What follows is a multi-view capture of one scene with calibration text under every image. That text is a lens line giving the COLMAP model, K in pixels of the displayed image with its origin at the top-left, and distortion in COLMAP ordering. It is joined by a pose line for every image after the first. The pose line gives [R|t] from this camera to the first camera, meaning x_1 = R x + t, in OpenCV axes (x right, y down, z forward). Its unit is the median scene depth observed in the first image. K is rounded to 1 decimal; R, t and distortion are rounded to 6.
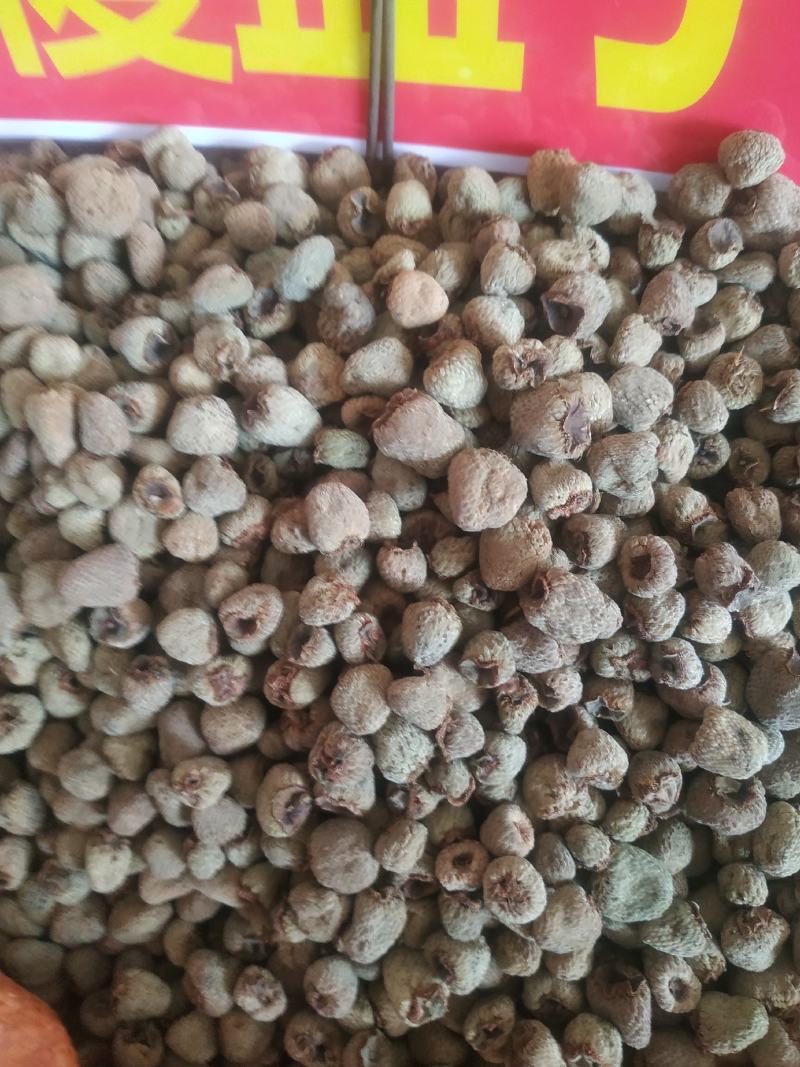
lens RADIAL K [[786.6, 0, 407.8], [0, 786.6, 528.7], [0, 0, 1]] dist [-0.011667, -0.034742]
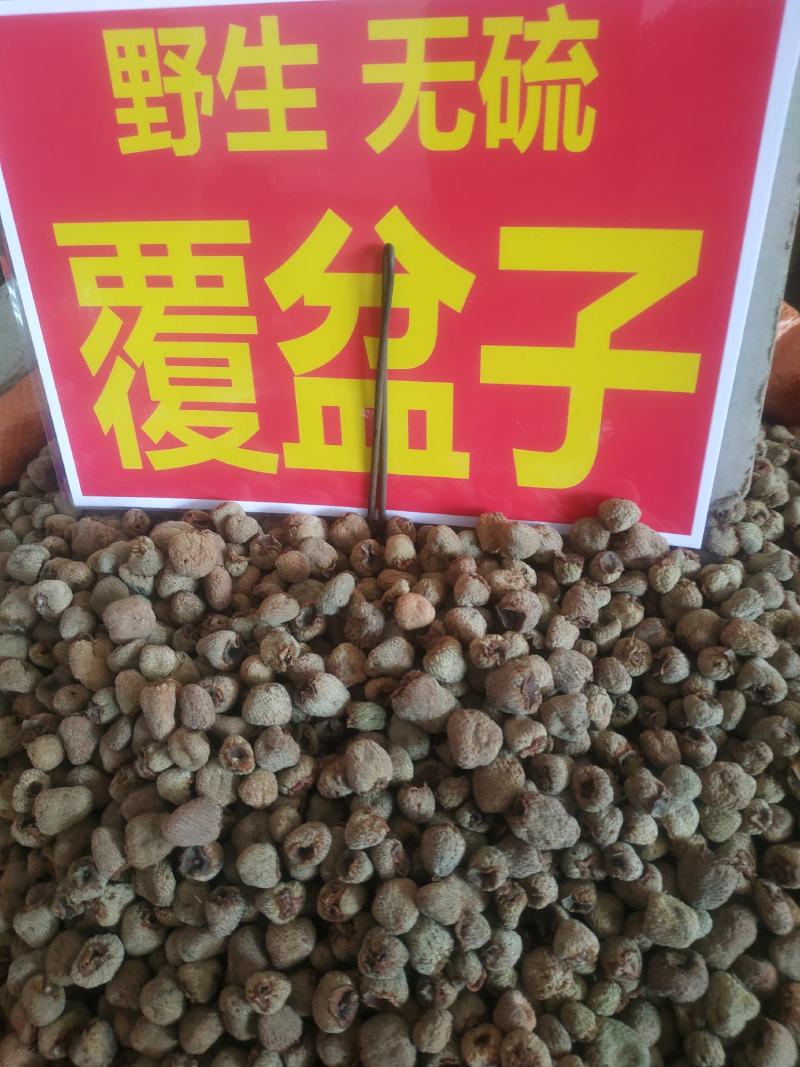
lens RADIAL K [[786.6, 0, 393.1], [0, 786.6, 530.7], [0, 0, 1]] dist [-0.011667, -0.034742]
pose [[0.996227, -0.029761, 0.081526, -0.142264], [0.057549, 0.929676, -0.363855, 0.102367], [-0.064964, 0.367173, 0.927881, -0.424294]]
